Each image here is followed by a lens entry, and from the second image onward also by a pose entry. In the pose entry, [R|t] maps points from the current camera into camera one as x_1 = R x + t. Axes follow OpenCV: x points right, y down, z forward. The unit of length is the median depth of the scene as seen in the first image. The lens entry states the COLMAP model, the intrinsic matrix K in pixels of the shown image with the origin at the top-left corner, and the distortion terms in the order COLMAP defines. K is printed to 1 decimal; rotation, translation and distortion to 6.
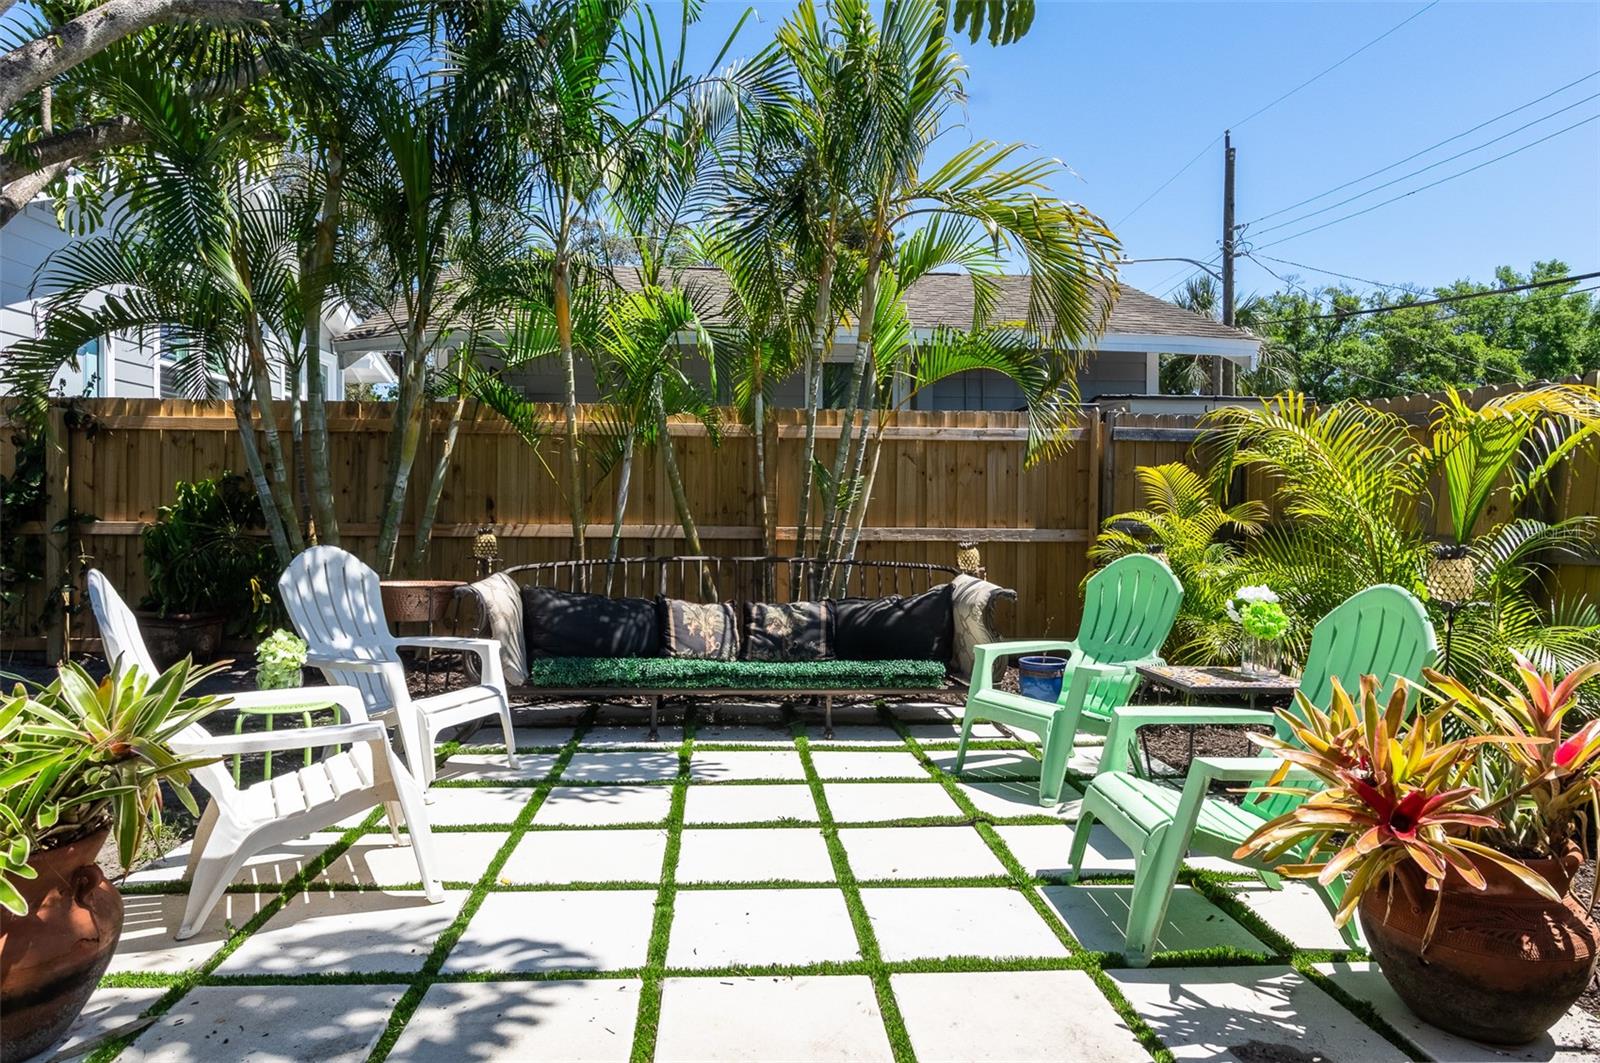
lens RADIAL K [[977.9, 0, 800.1], [0, 977.9, 526.2], [0, 0, 1]] dist [-0.003515, -0.001733]
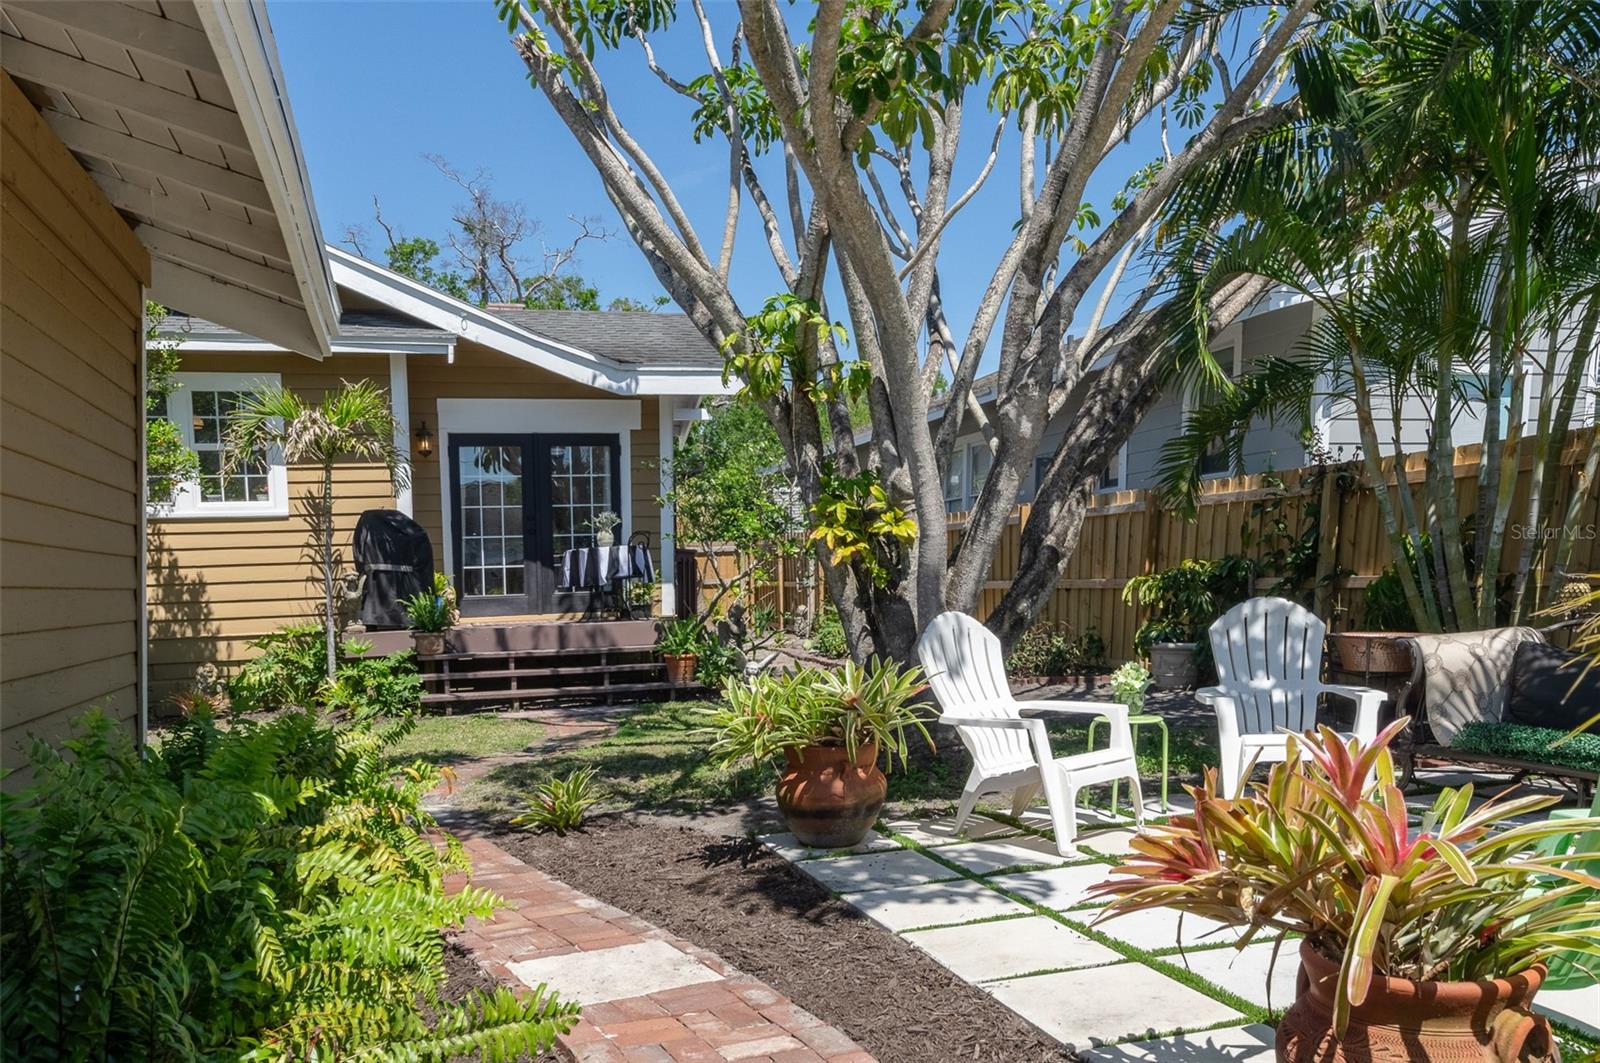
lens RADIAL K [[1372.2, 0, 912.7], [0, 1372.2, 637.1], [0, 0, 1]] dist [0.004465, -0.037446]
pose [[0.282382, 0.020456, -0.959084, 1.579898], [0.024667, 0.999287, 0.028576, 0.018807], [0.958985, -0.031727, 0.281676, 0.297185]]
